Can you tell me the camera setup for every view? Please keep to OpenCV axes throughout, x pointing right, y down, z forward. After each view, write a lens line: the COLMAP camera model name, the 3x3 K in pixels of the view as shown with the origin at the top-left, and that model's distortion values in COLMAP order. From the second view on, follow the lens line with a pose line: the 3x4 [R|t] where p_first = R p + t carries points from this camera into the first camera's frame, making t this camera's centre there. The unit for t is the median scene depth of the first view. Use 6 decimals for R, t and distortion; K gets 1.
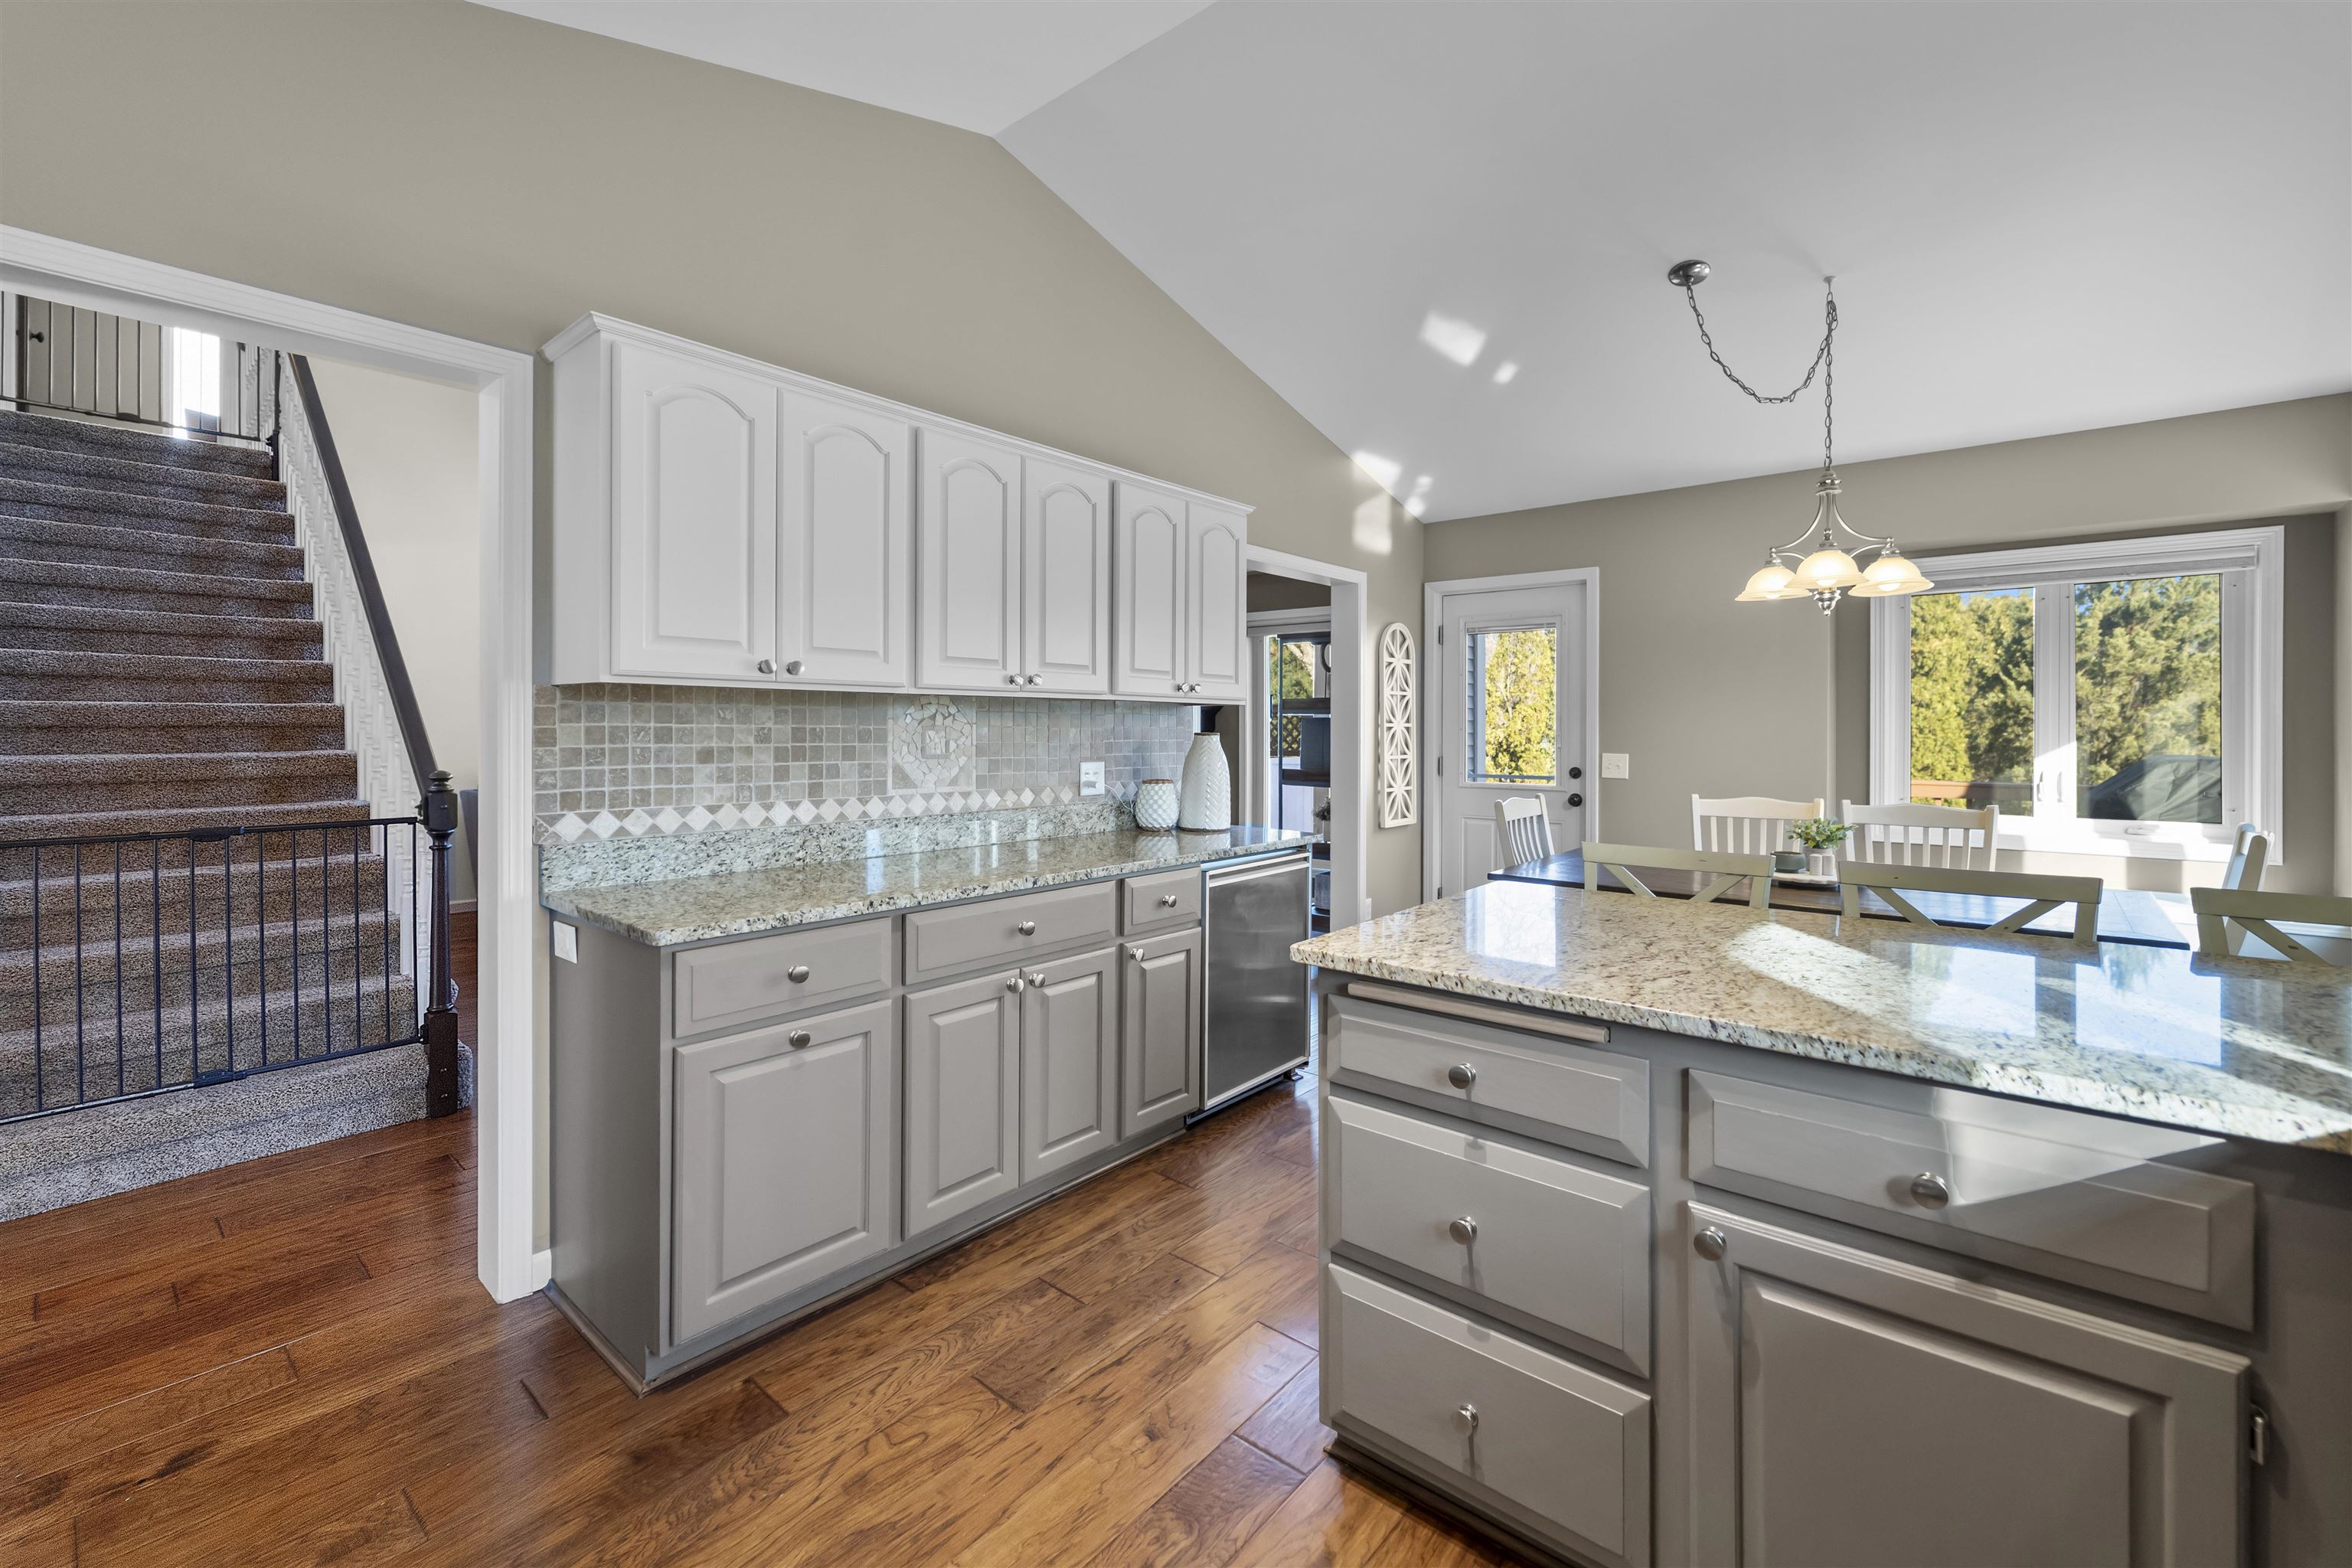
lens RADIAL K [[956.0, 0, 1204.2], [0, 956.0, 730.2], [0, 0, 1]] dist [0.003744, 0.000407]
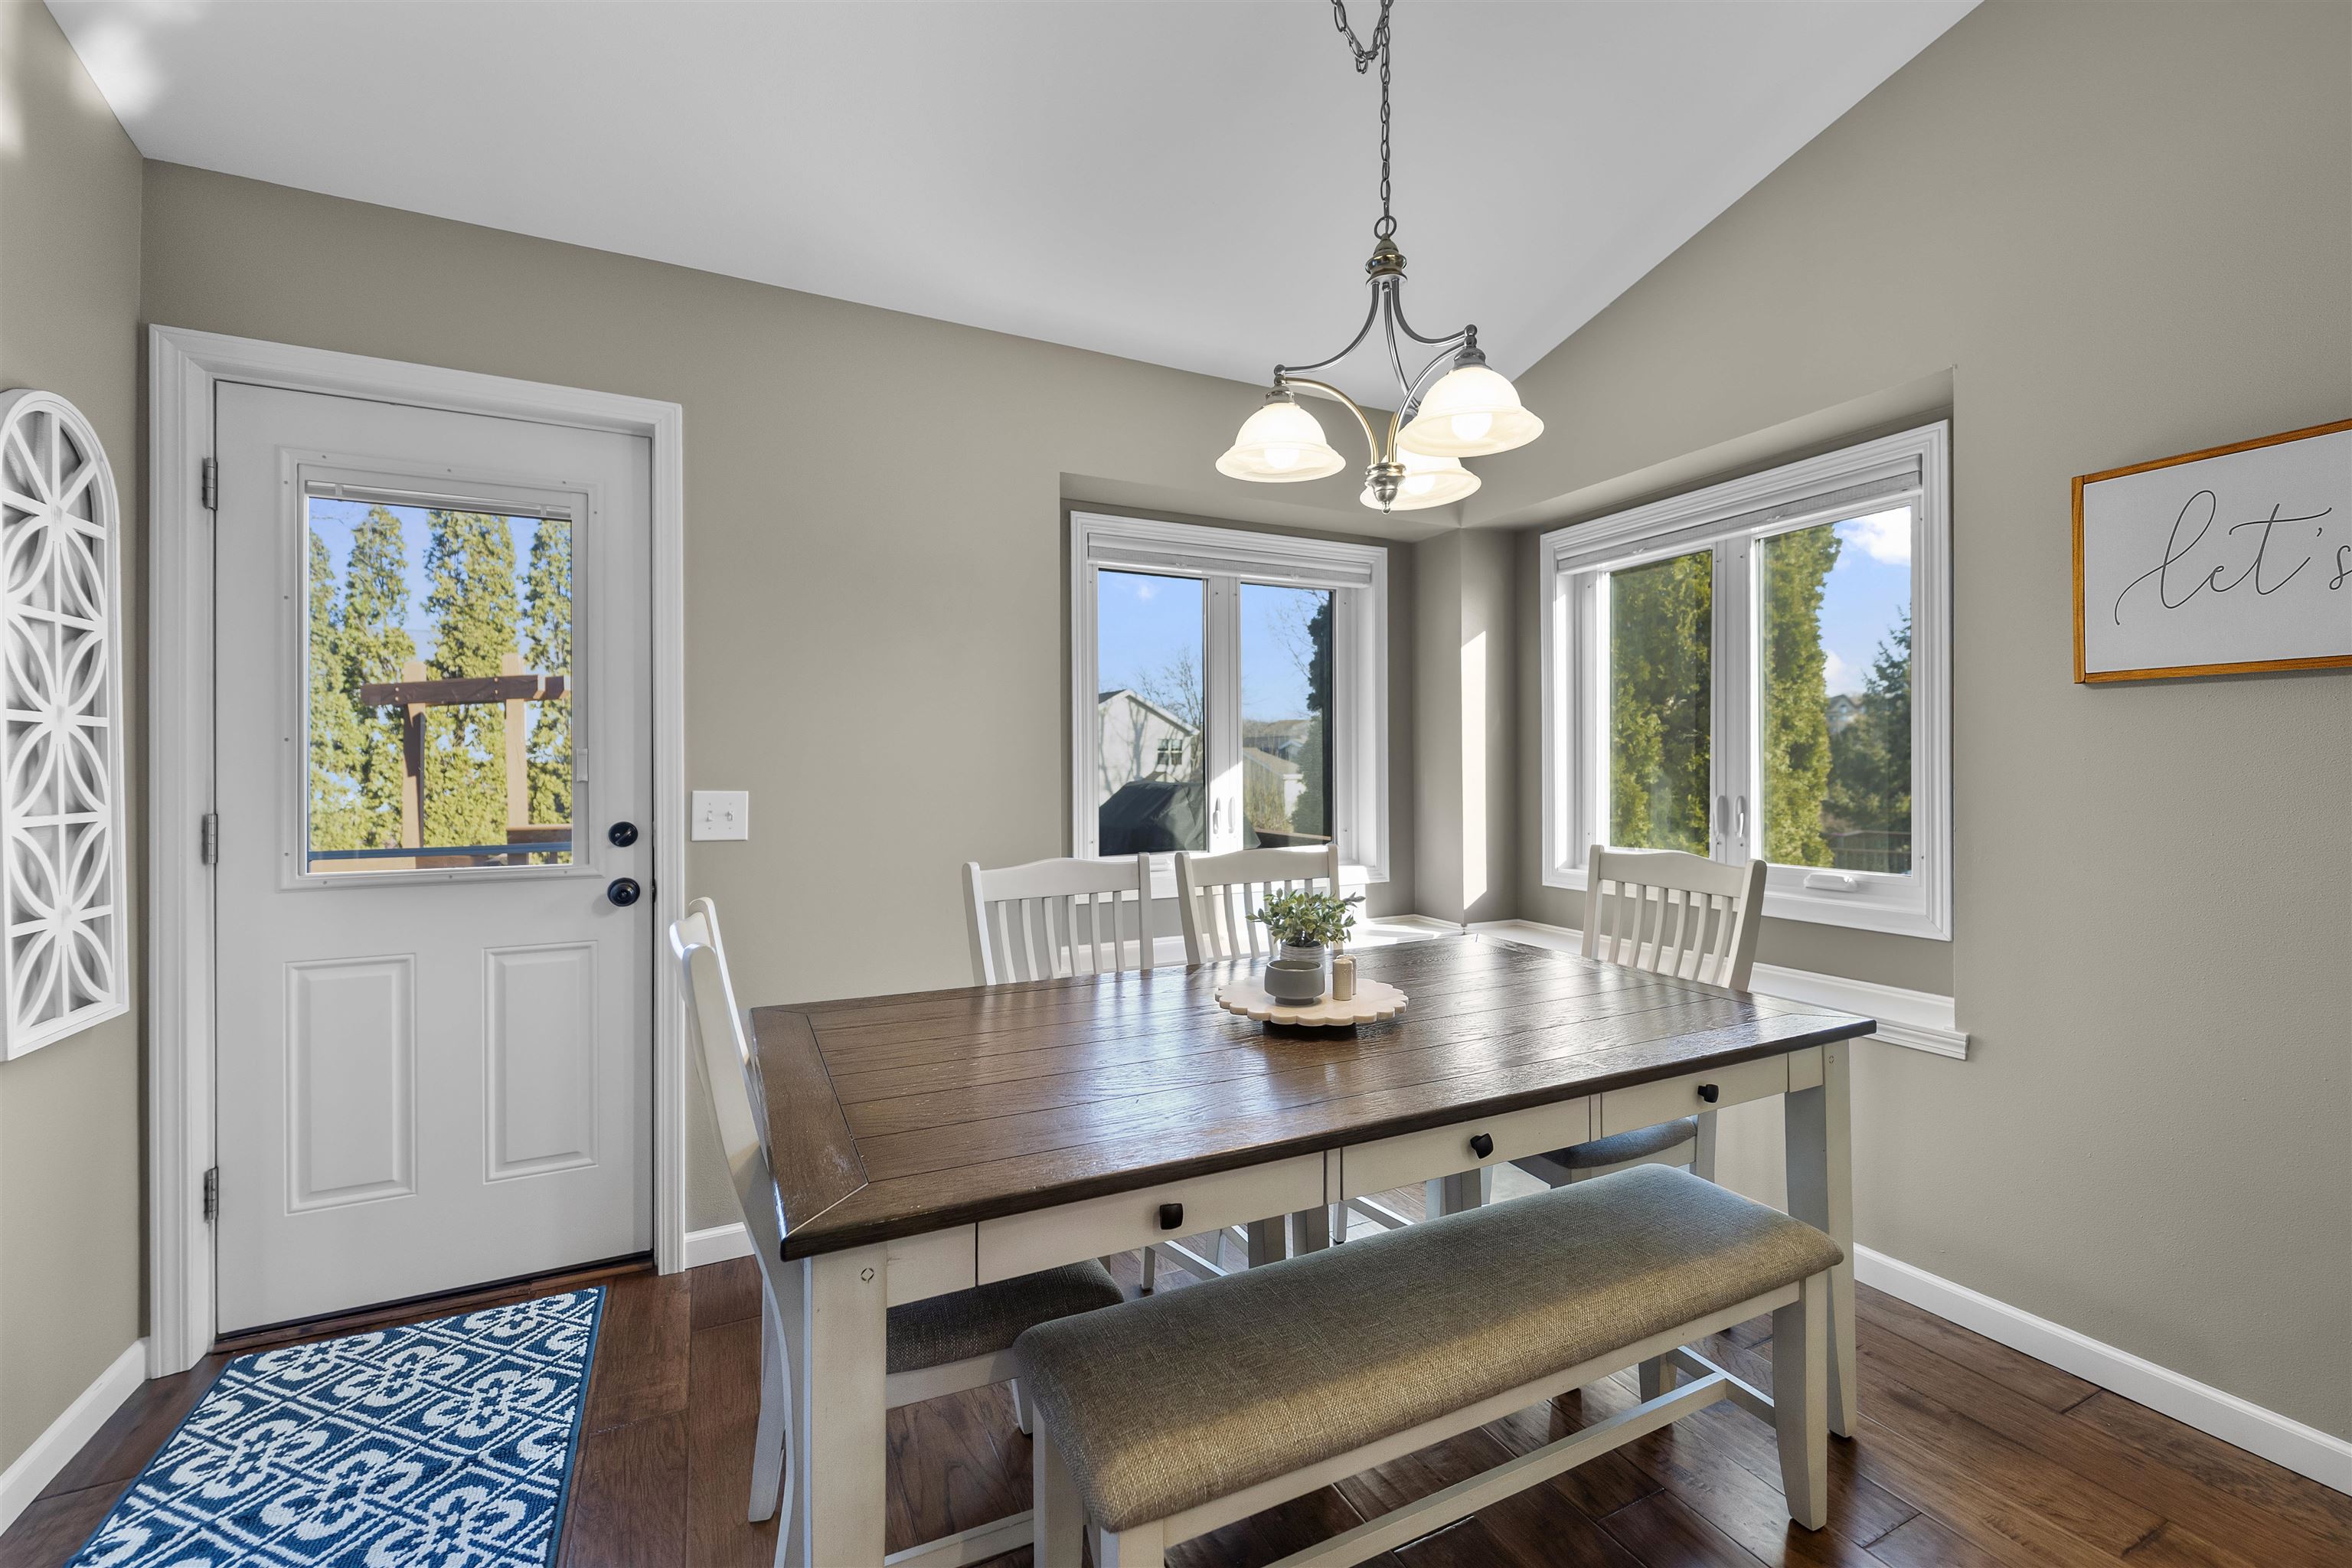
lens RADIAL K [[966.2, 0, 1180.5], [0, 966.2, 762.4], [0, 0, 1]] dist [-0.003634, -0.000352]
pose [[0.398258, 0.003499, 0.917267, 0.018610], [0.007453, 0.999947, -0.007050, 0.004435], [-0.917243, 0.009644, 0.398211, 0.166168]]
